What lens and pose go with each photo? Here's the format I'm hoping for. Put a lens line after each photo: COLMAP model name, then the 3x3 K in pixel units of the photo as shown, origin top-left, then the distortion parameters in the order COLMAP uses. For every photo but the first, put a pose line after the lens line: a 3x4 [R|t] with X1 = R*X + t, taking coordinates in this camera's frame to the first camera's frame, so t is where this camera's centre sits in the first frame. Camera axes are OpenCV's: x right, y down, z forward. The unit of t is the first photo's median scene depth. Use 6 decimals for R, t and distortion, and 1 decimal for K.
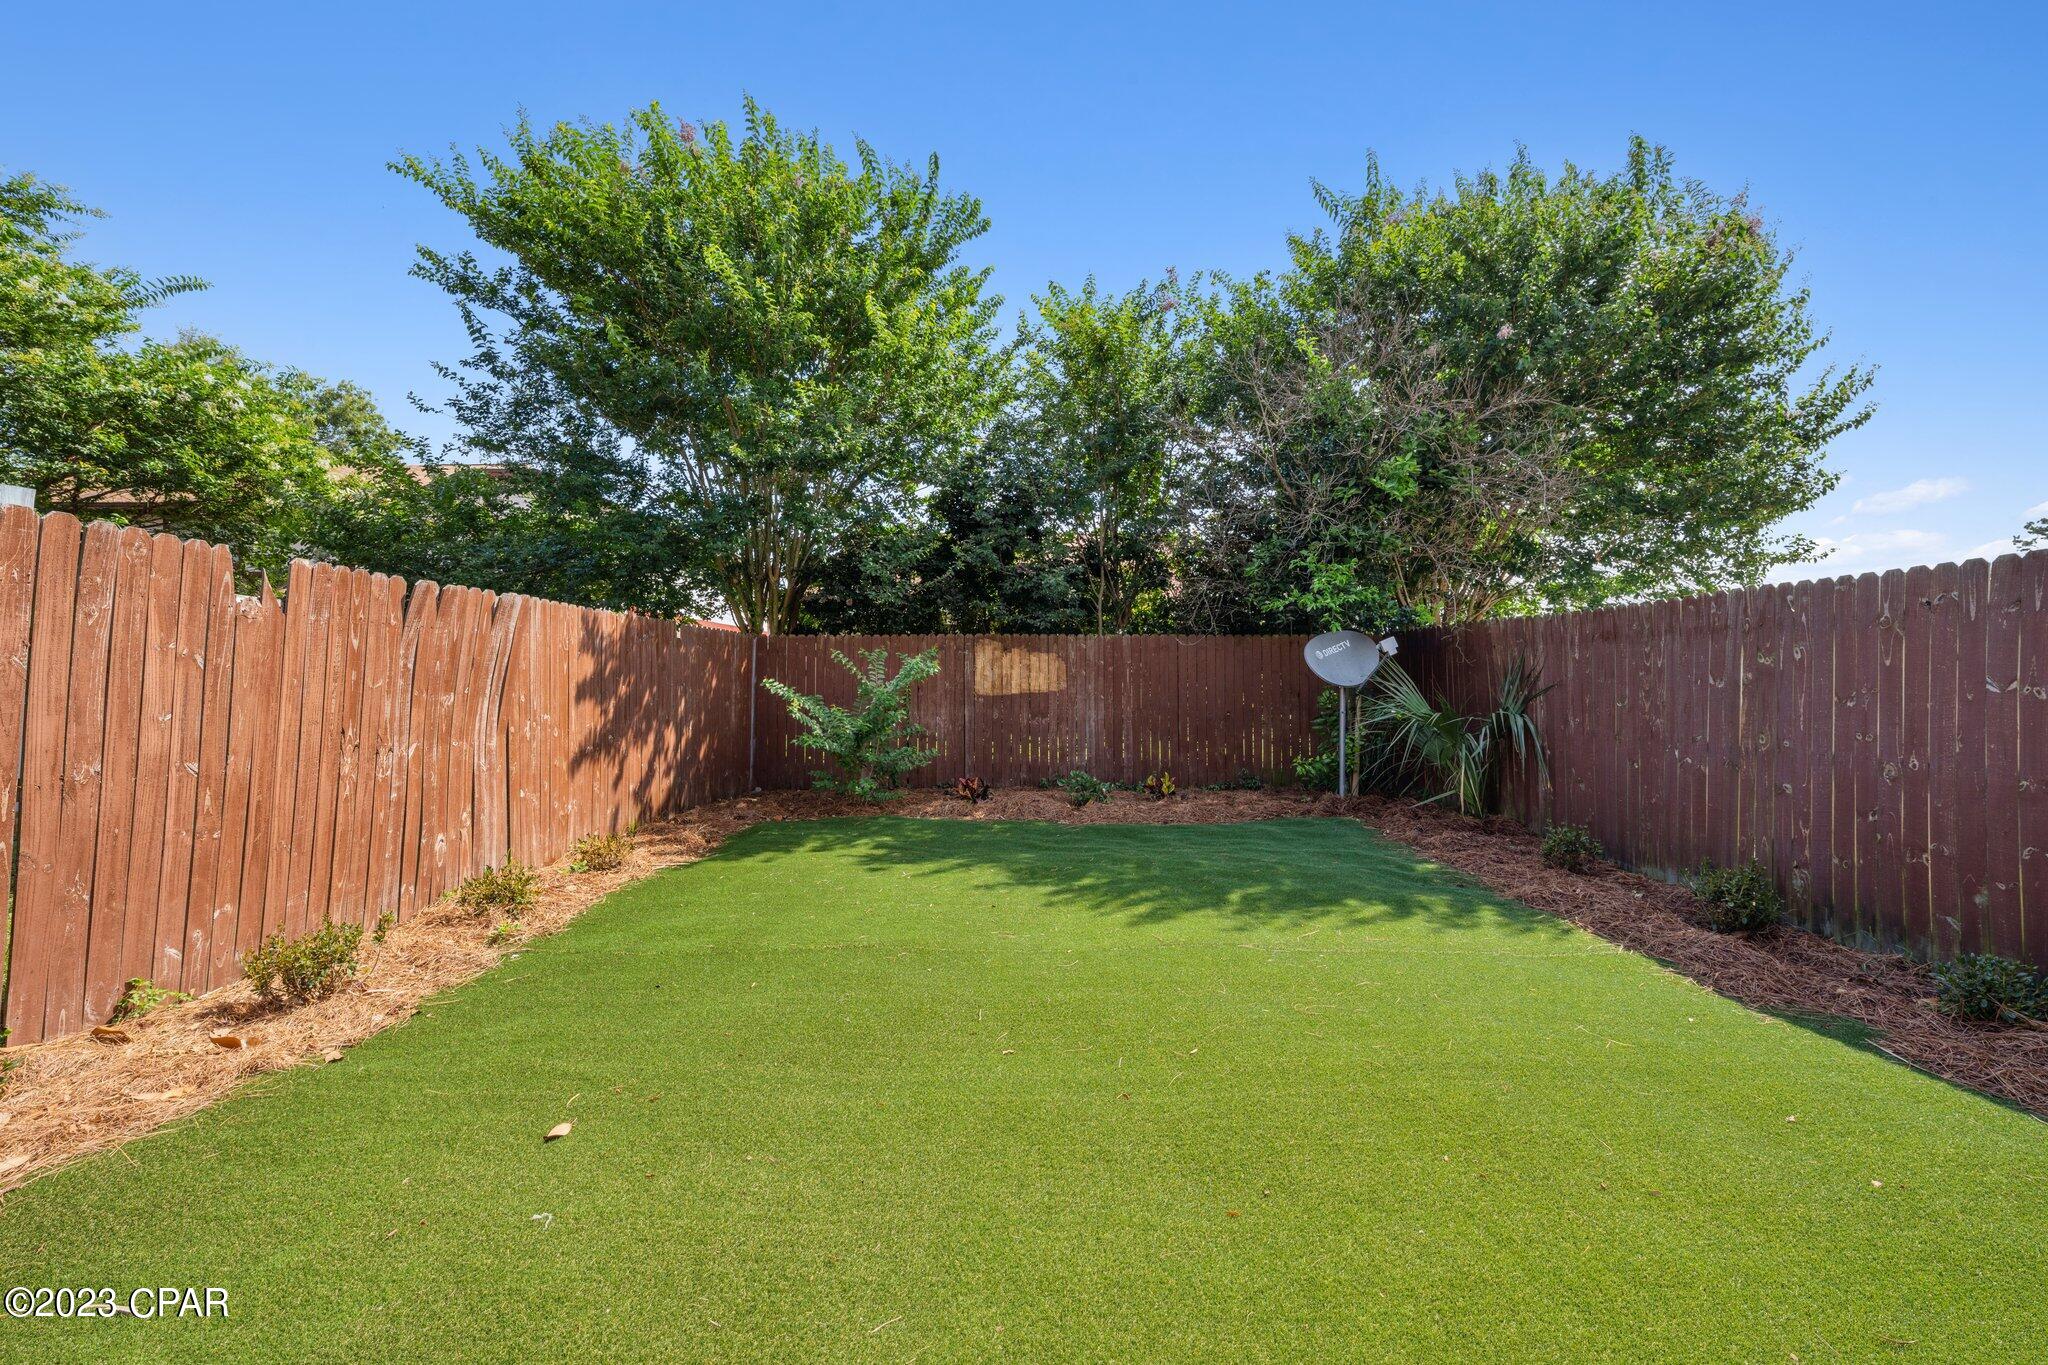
lens RADIAL K [[814.5, 0, 1021.0], [0, 814.5, 672.6], [0, 0, 1]] dist [0.001156, -0.001174]
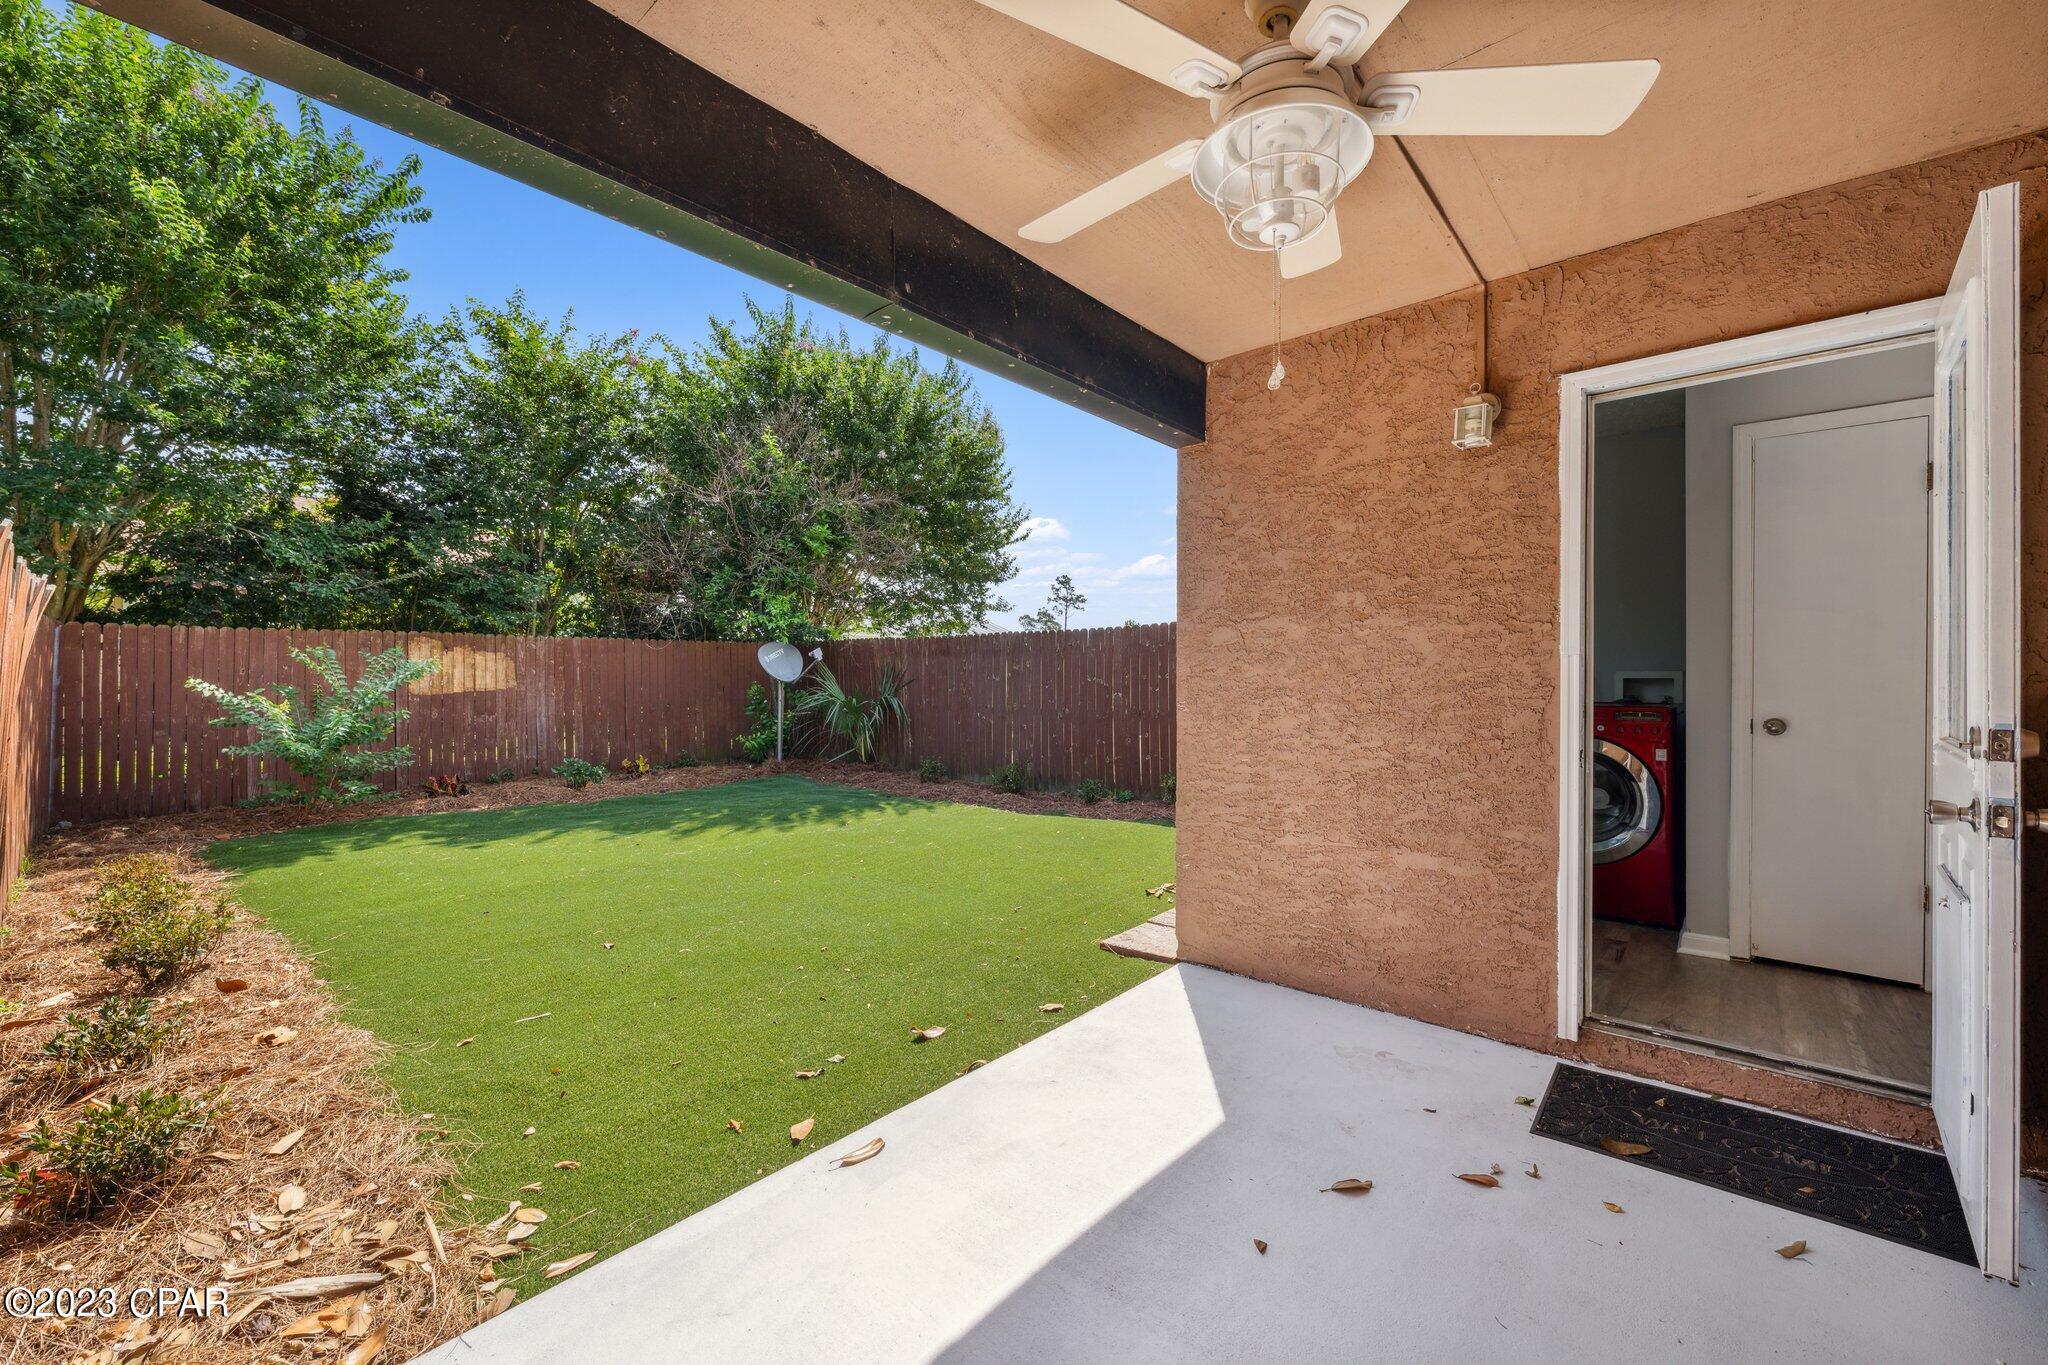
lens RADIAL K [[814.5, 0, 1025.6], [0, 814.5, 675.1], [0, 0, 1]] dist [0.001156, -0.001174]
pose [[0.655793, -0.003967, 0.754930, -0.395941], [-0.002818, 0.999966, 0.007702, -0.006641], [-0.754935, -0.007179, 0.655760, -0.241111]]
